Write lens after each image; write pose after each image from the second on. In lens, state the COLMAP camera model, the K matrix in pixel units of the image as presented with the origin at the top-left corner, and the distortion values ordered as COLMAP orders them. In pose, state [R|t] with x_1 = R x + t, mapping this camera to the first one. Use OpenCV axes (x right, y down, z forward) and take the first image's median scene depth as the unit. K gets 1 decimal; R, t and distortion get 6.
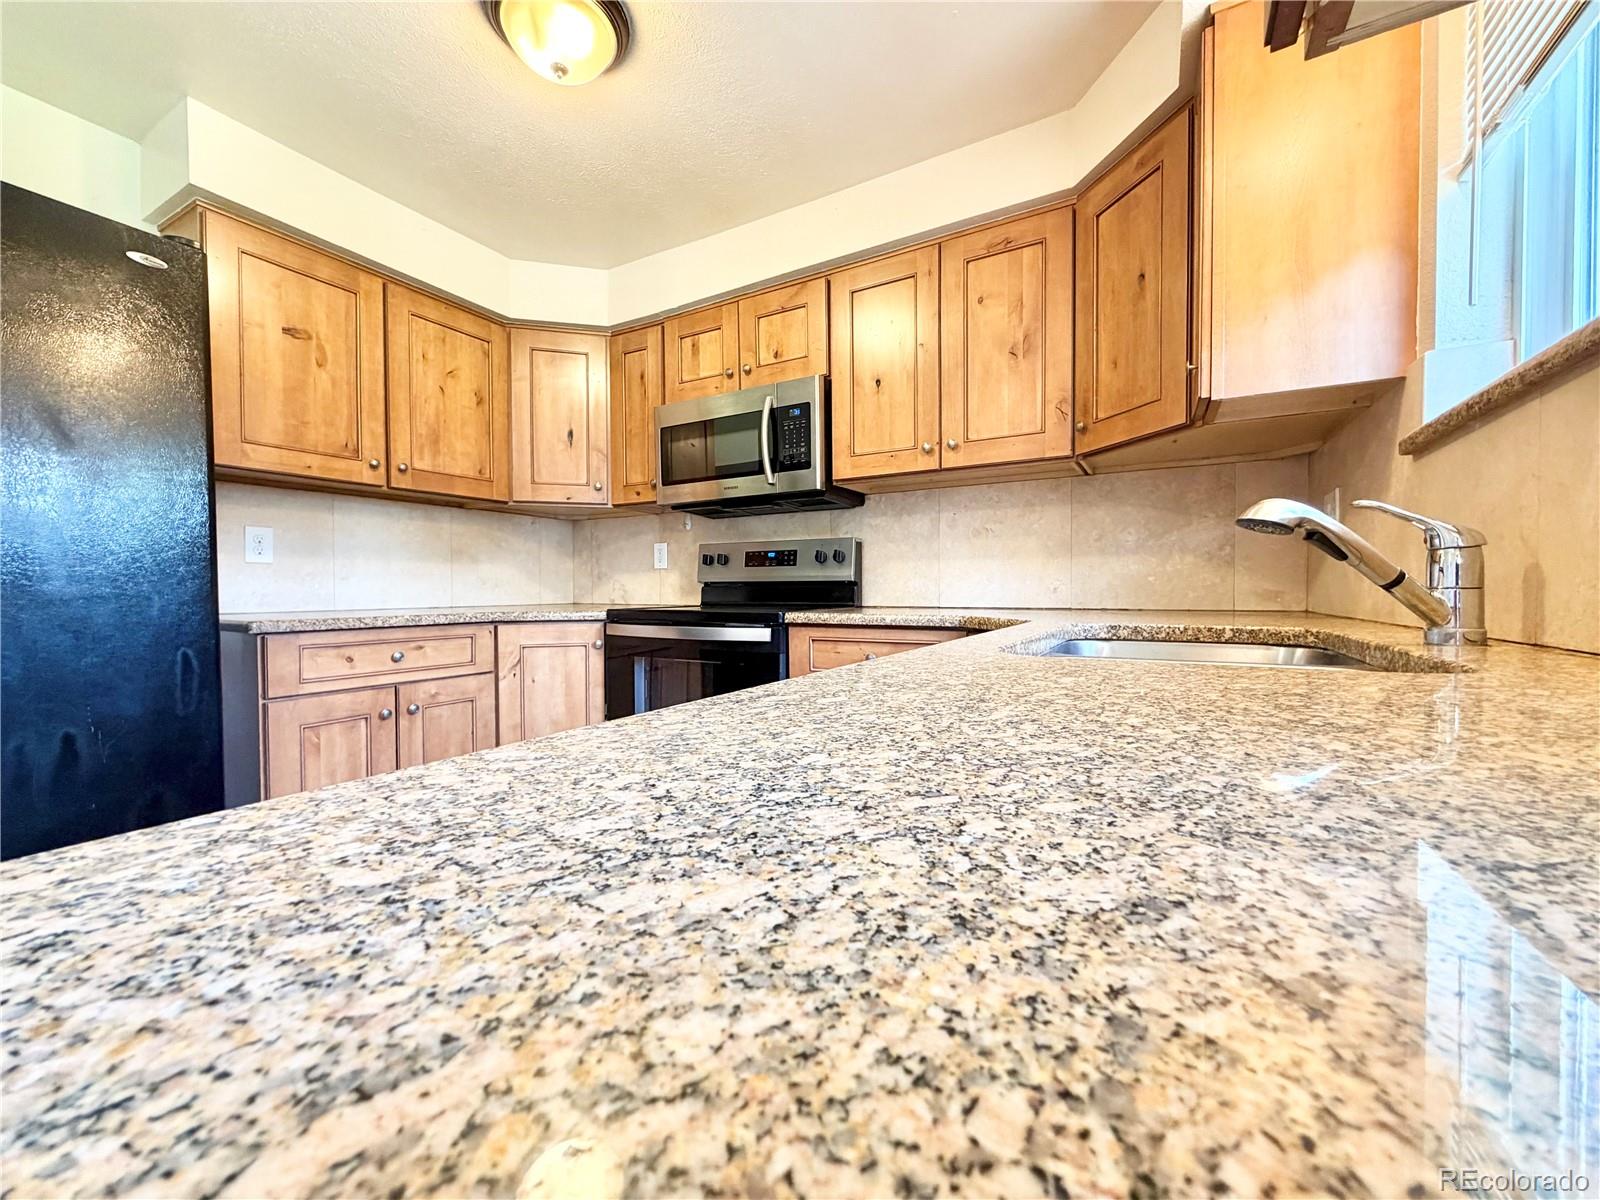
lens RADIAL K [[638.0, 0, 800.2], [0, 638.0, 598.0], [0, 0, 1]] dist [-0.002278, 0.000562]
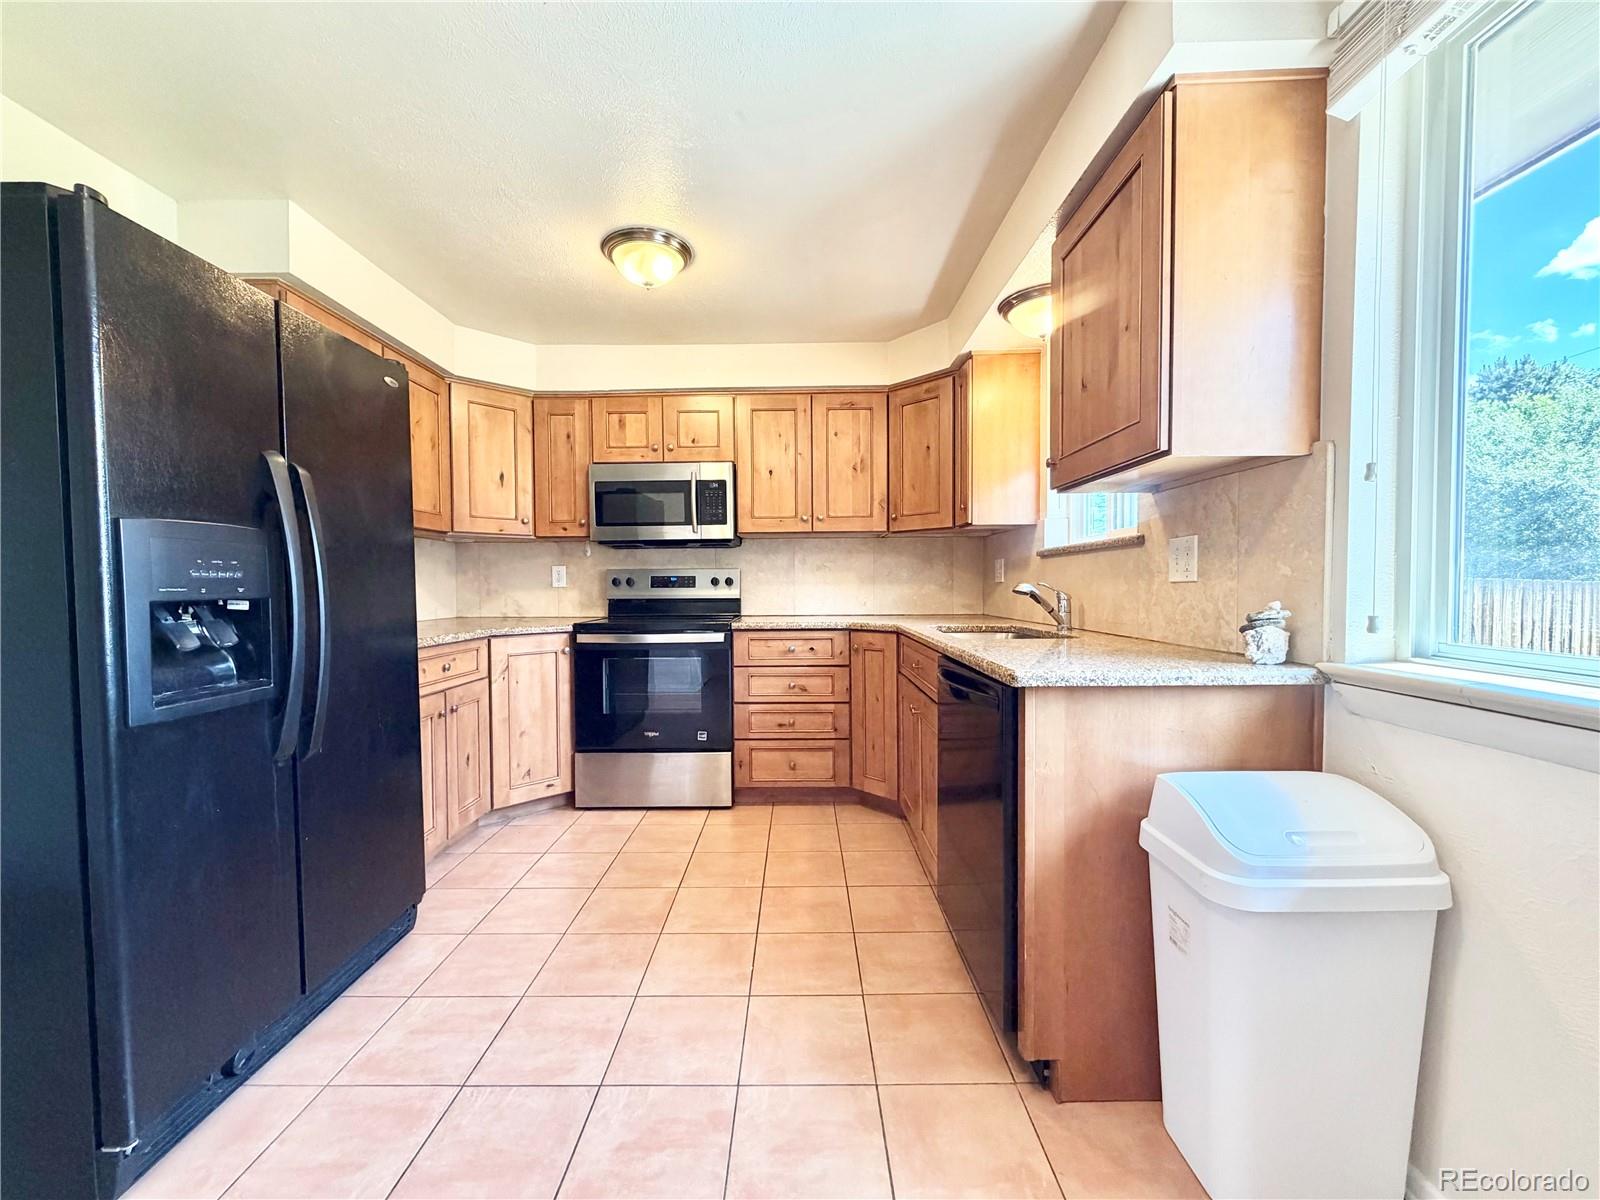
lens RADIAL K [[638.0, 0, 797.2], [0, 638.0, 598.9], [0, 0, 1]] dist [-0.002278, 0.000562]
pose [[0.871574, -0.012018, 0.490116, -0.563698], [0.009283, 0.999925, 0.008011, -0.039667], [-0.490175, -0.002432, 0.871620, -0.372538]]
